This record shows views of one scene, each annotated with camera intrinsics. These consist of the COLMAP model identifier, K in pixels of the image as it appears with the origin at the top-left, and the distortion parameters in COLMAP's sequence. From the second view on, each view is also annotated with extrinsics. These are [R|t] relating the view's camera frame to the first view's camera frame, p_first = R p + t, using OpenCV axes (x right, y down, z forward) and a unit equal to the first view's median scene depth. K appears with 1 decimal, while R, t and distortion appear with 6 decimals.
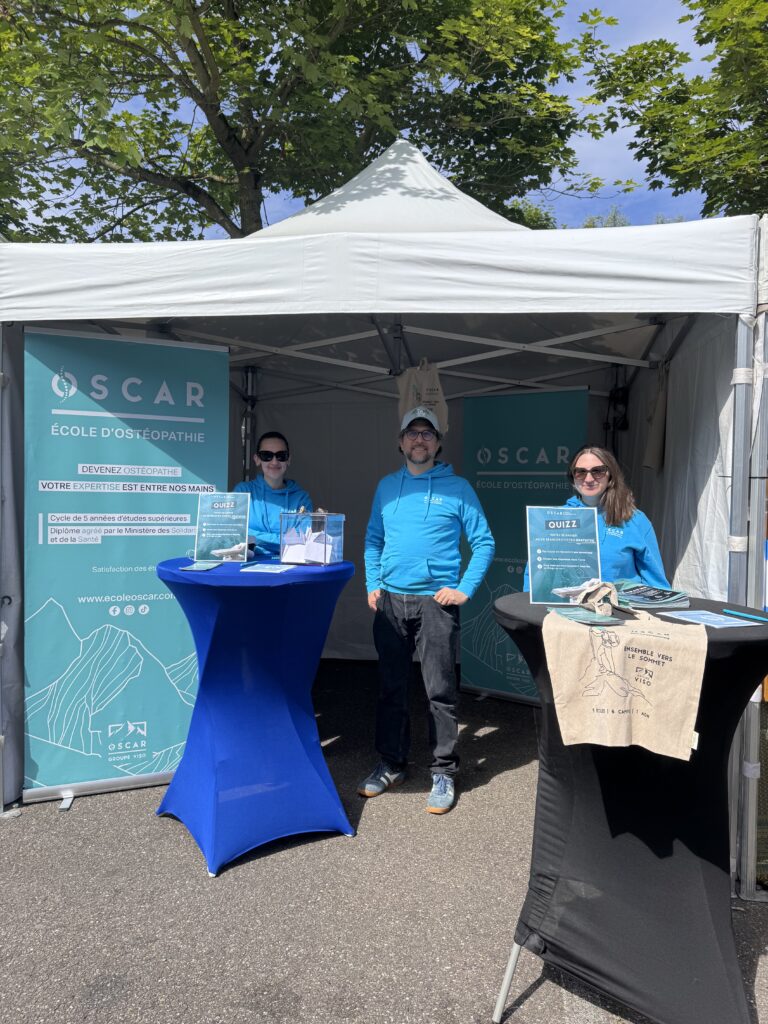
lens RADIAL K [[702.4, 0, 384.0], [0, 702.4, 512.0], [0, 0, 1]] dist [0.001979, -0.000422]
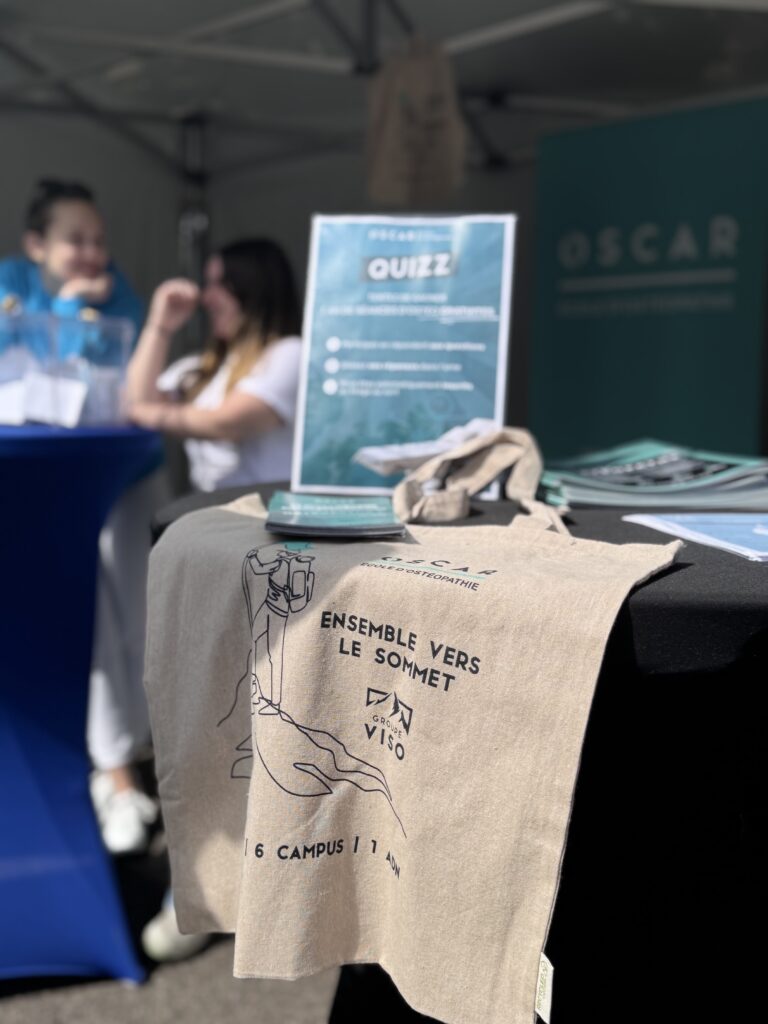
lens RADIAL K [[1055.7, 0, 384.0], [0, 1055.7, 512.0], [0, 0, 1]] dist [0.044436, -0.017056]
pose [[0.984121, 0.019957, -0.176373, 0.347217], [-0.003702, 0.995751, 0.092010, 0.092919], [0.177460, -0.089896, 0.980014, 0.488125]]
